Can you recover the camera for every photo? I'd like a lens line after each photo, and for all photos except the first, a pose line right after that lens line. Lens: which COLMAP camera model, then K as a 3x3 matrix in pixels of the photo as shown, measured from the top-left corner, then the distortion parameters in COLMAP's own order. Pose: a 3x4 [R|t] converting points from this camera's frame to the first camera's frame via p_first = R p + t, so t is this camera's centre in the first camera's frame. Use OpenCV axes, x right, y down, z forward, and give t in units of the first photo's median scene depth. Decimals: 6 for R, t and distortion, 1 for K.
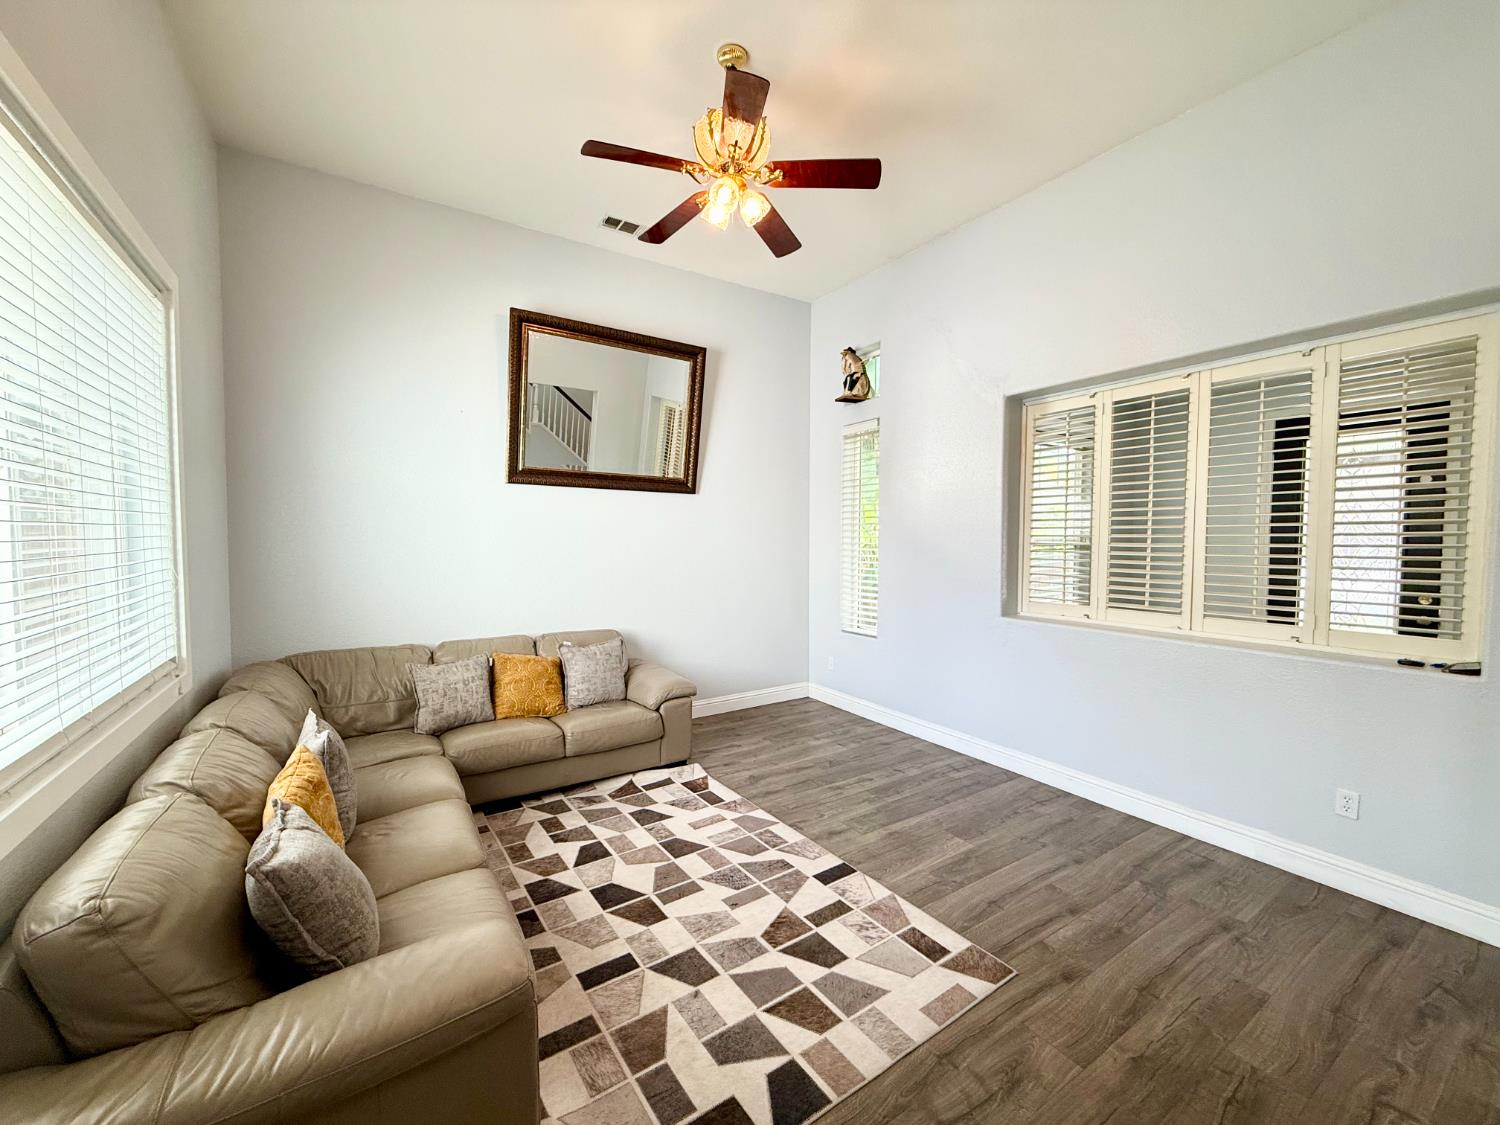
lens RADIAL K [[596.2, 0, 746.1], [0, 596.2, 558.3], [0, 0, 1]] dist [-0.000300, -0.000200]
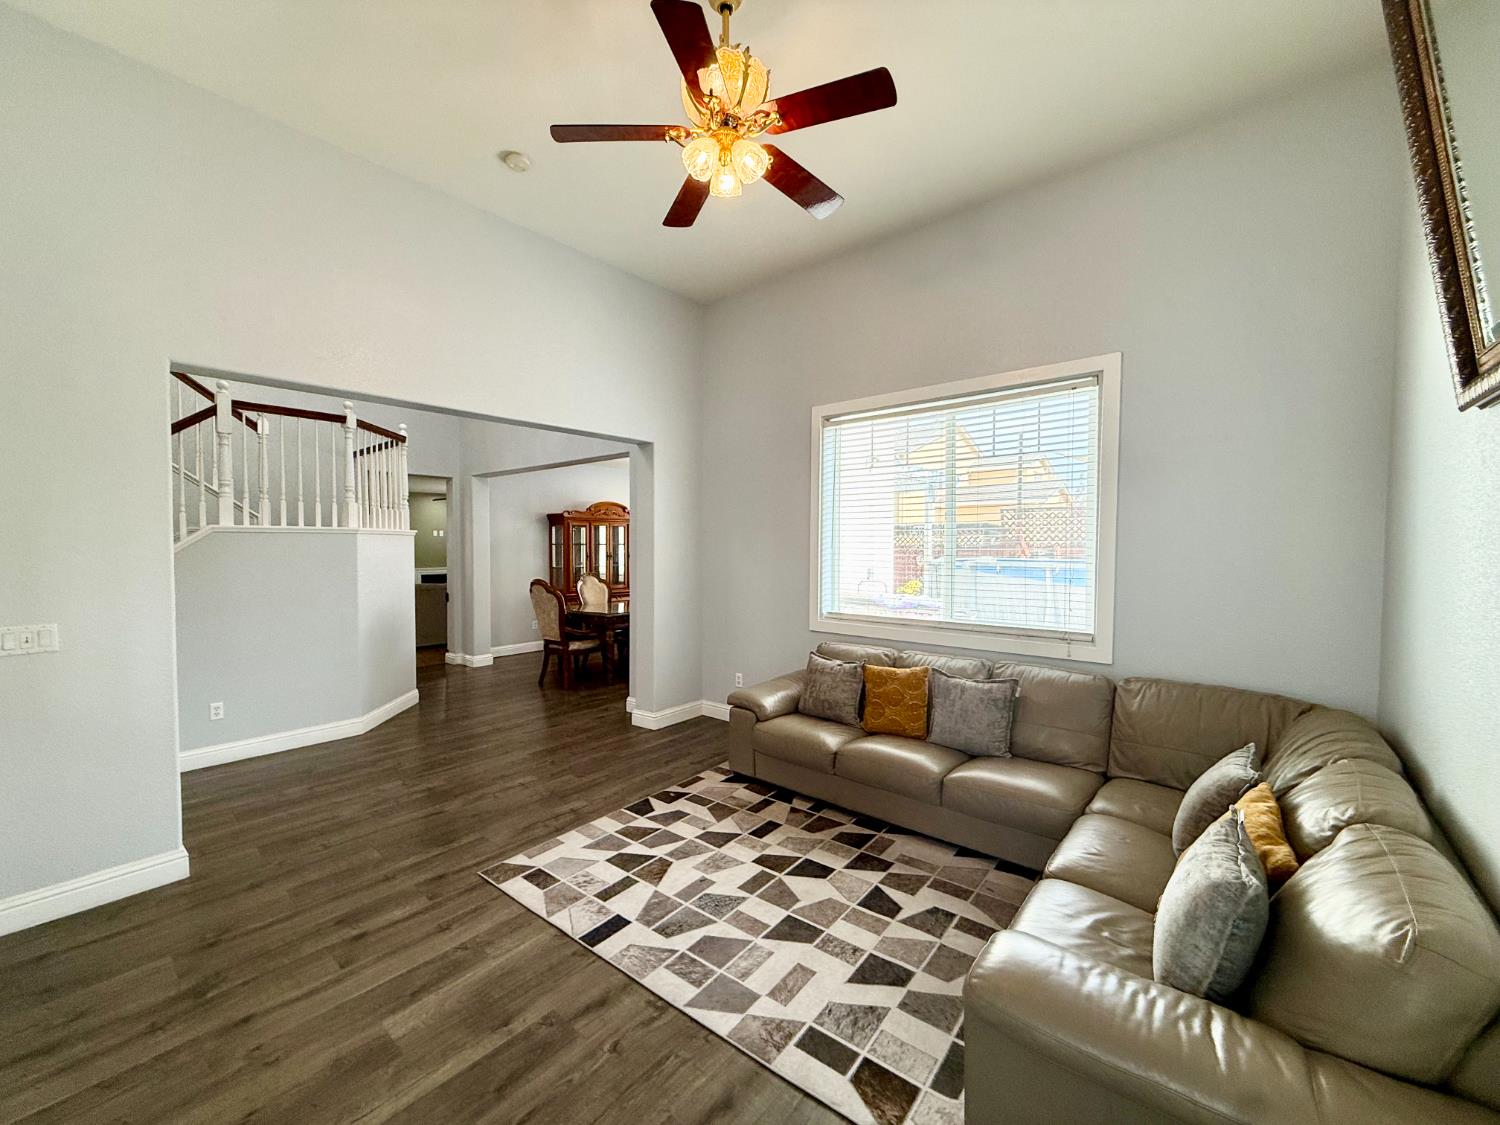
lens RADIAL K [[596.2, 0, 752.4], [0, 596.2, 563.8], [0, 0, 1]] dist [-0.000300, -0.000200]
pose [[-0.953133, 0.012010, -0.302314, 0.217660], [-0.009954, 0.997426, 0.071008, -0.087176], [0.302388, 0.070690, -0.950560, 2.006004]]
